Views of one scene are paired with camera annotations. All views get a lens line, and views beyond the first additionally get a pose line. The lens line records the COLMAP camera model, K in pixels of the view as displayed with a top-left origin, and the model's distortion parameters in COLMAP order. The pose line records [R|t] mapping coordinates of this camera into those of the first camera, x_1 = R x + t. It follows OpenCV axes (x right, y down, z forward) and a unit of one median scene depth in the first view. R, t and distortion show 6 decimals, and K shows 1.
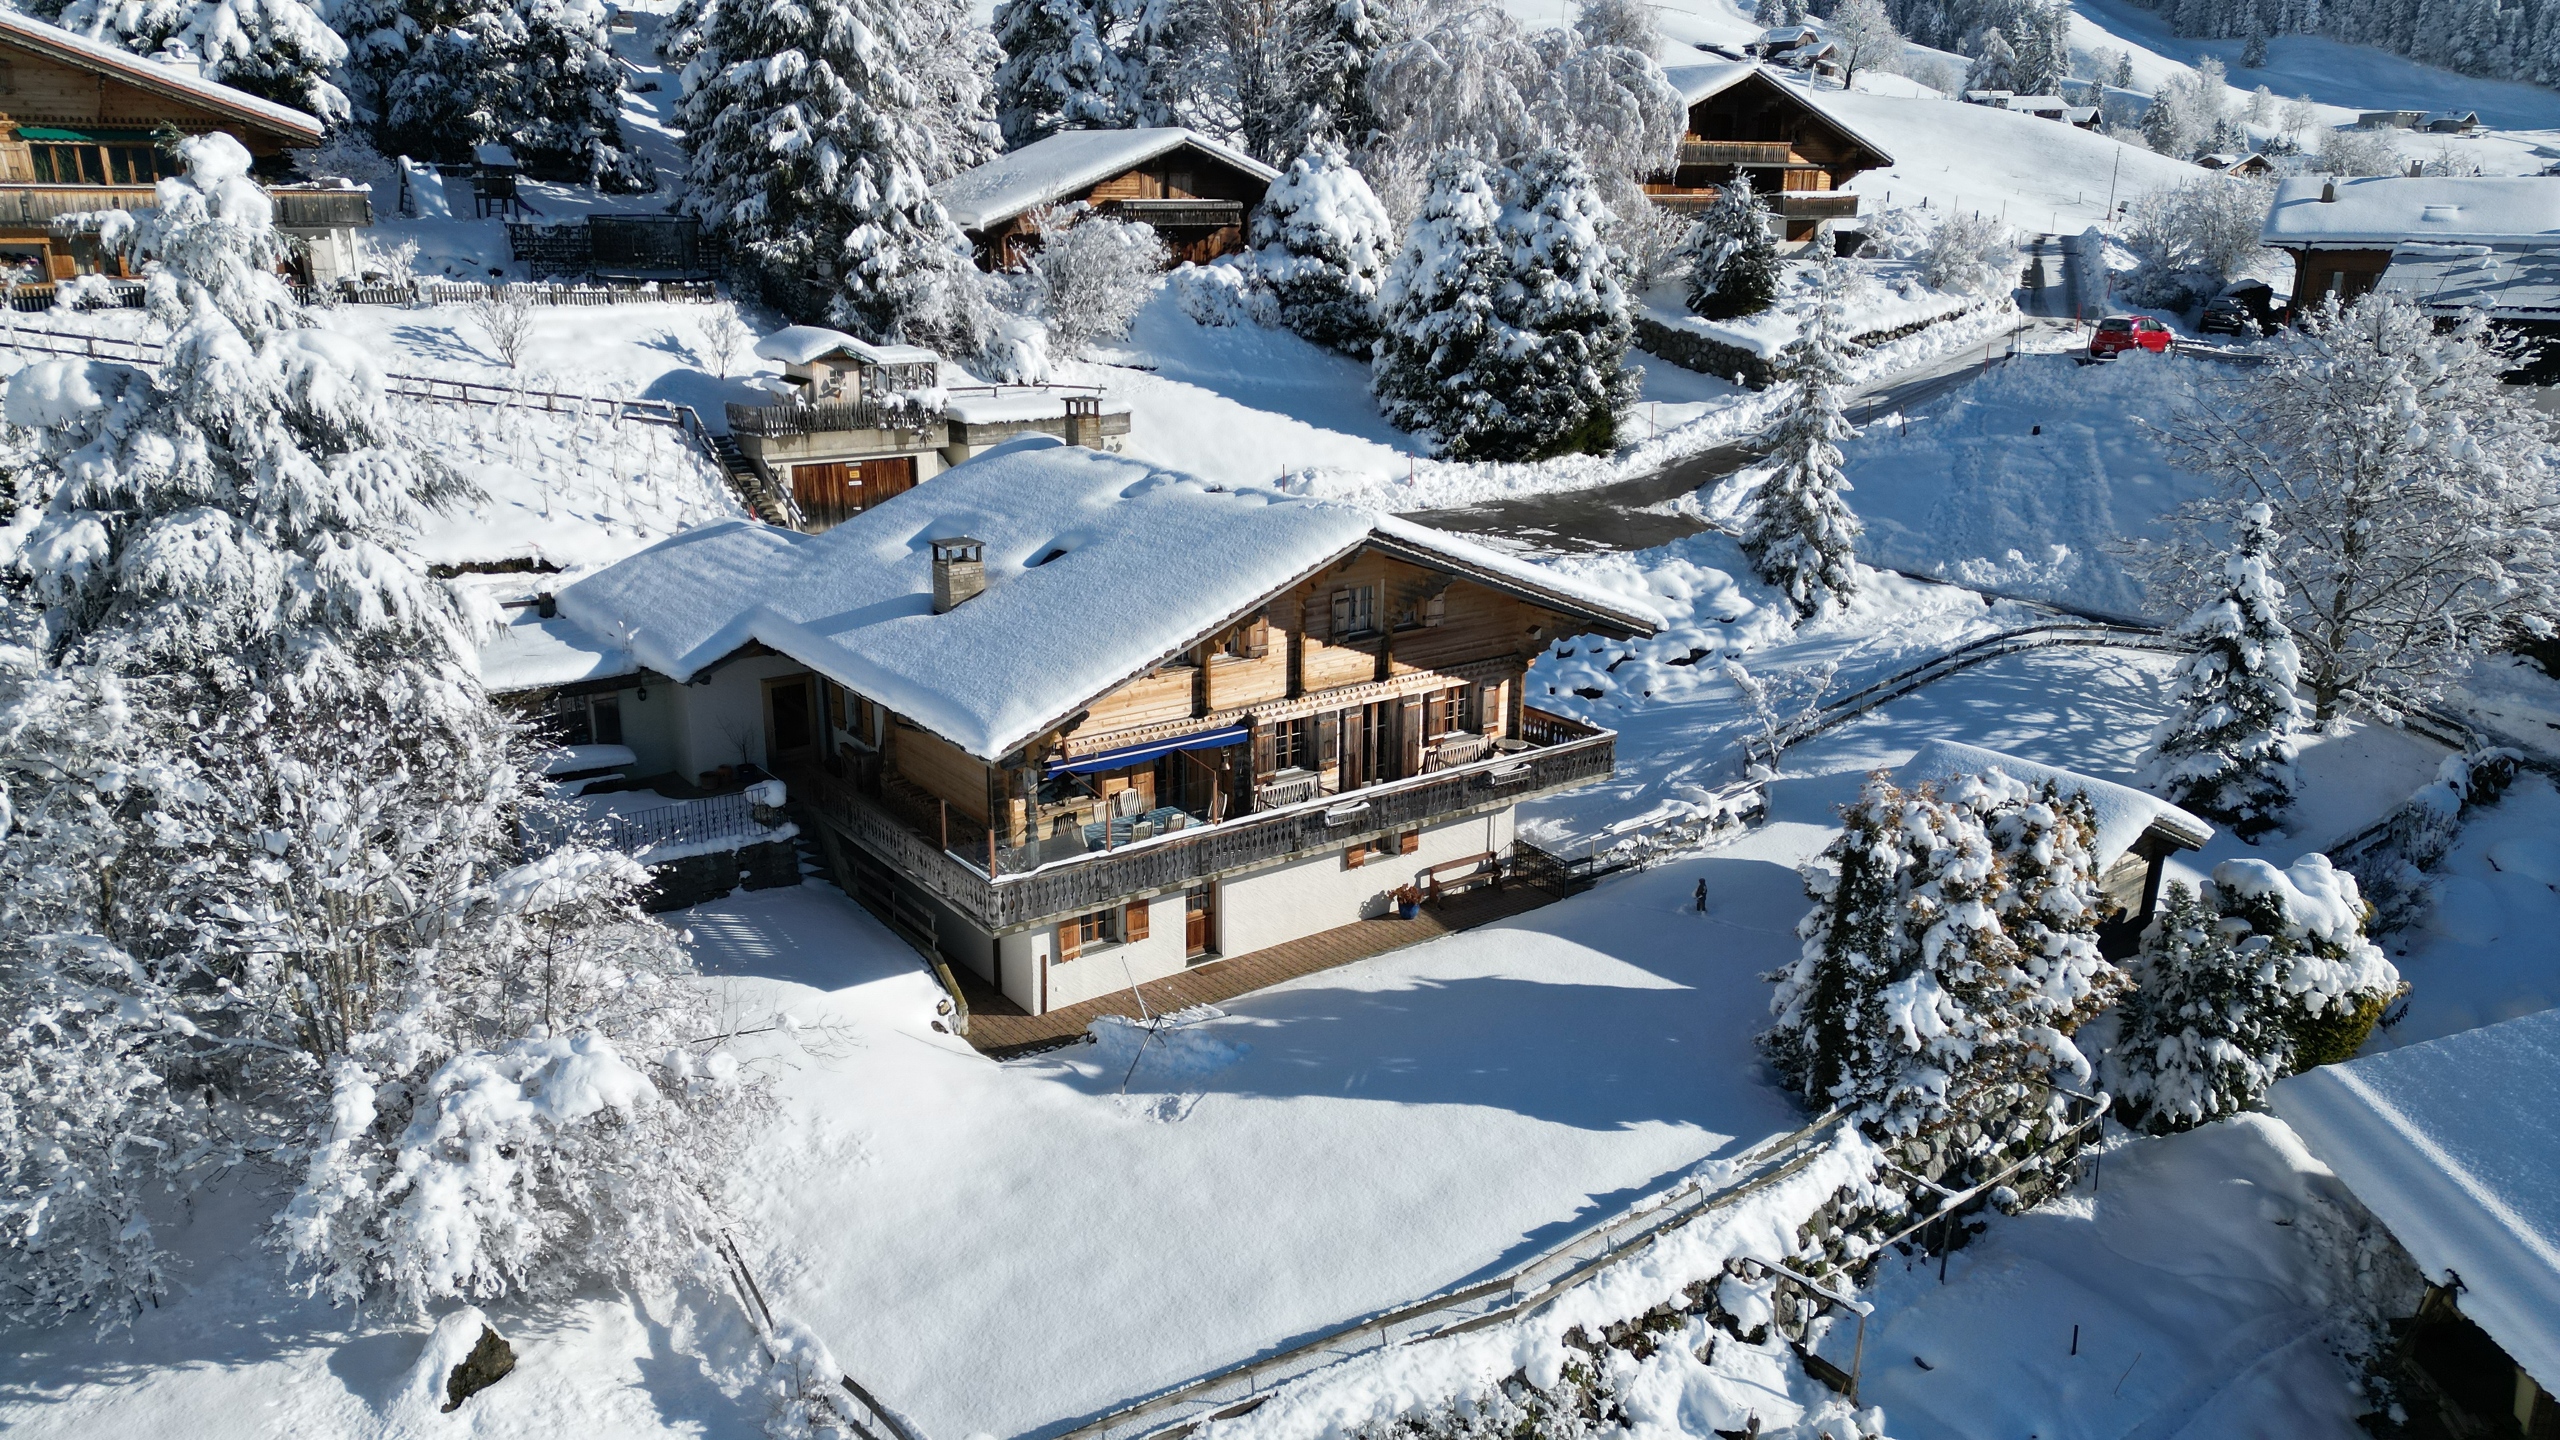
lens RADIAL K [[1754.9, 0, 1272.6], [0, 1754.9, 736.3], [0, 0, 1]] dist [0.096009, -0.091342]
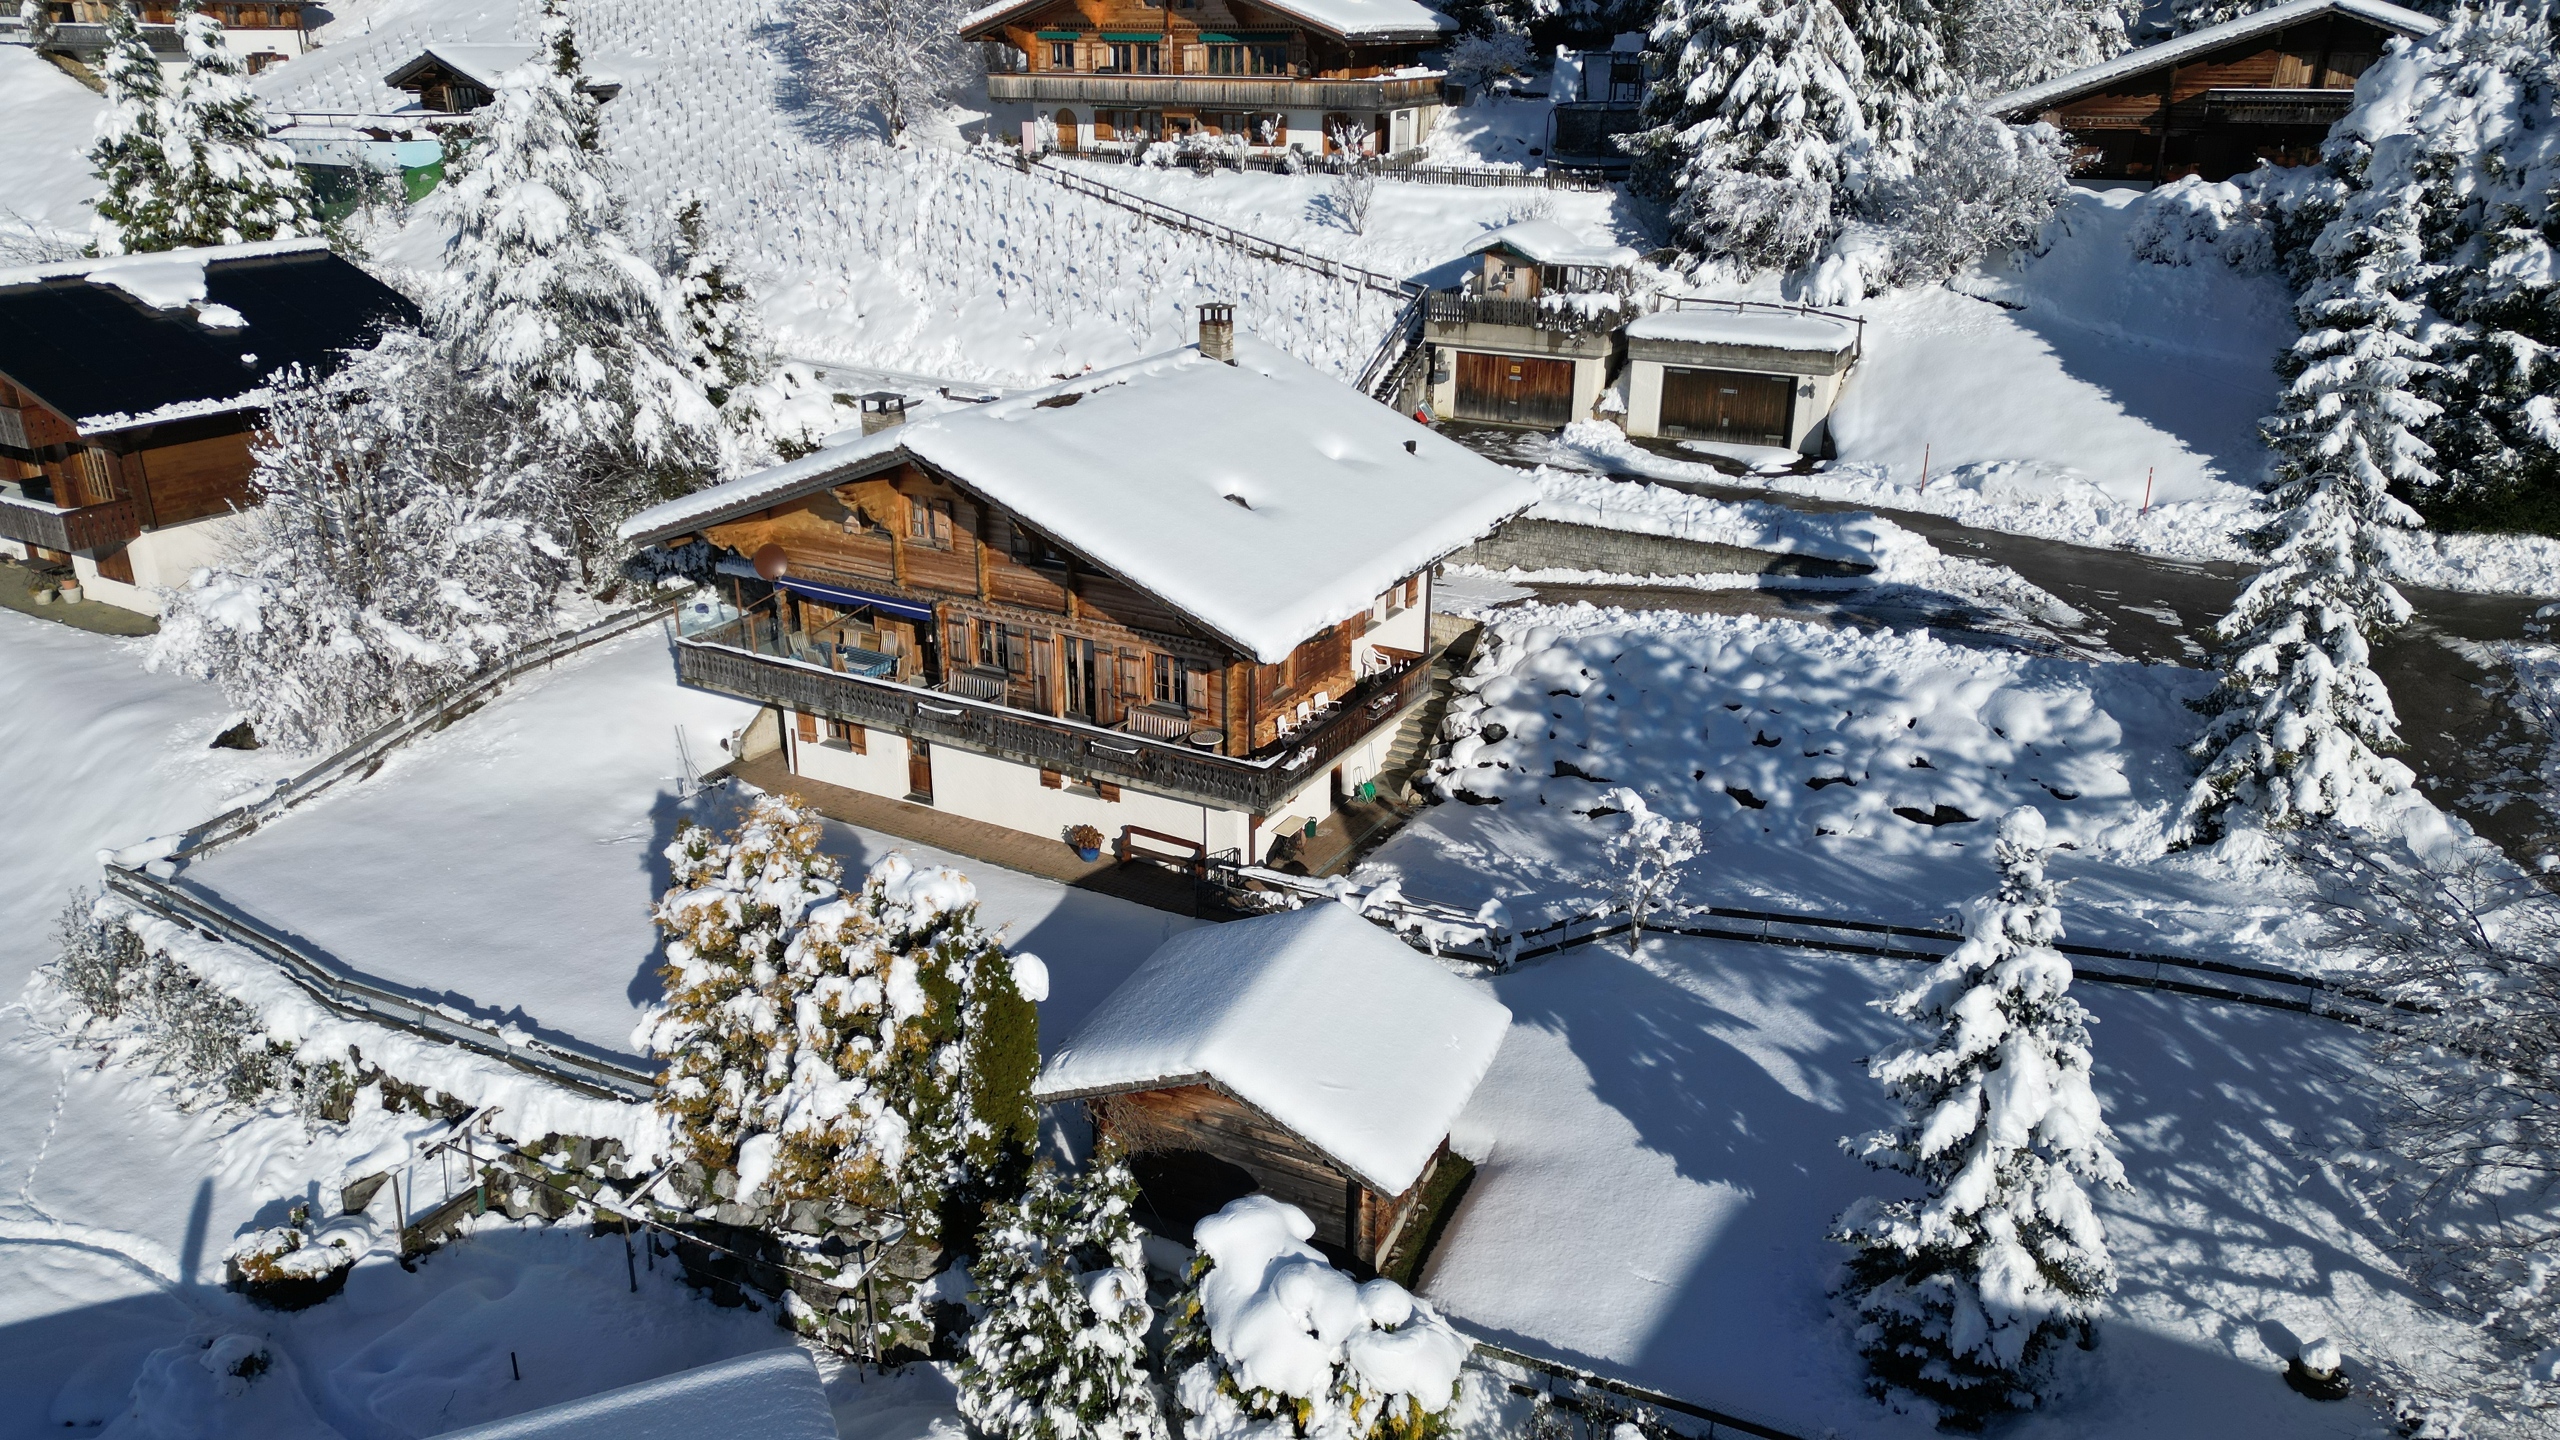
lens RADIAL K [[1754.9, 0, 1272.6], [0, 1754.9, 736.3], [0, 0, 1]] dist [0.096009, -0.091342]
pose [[0.422045, 0.333194, -0.843125, 1.043857], [-0.265761, 0.934625, 0.236321, -0.250841], [0.866746, 0.124331, 0.483004, 0.666774]]
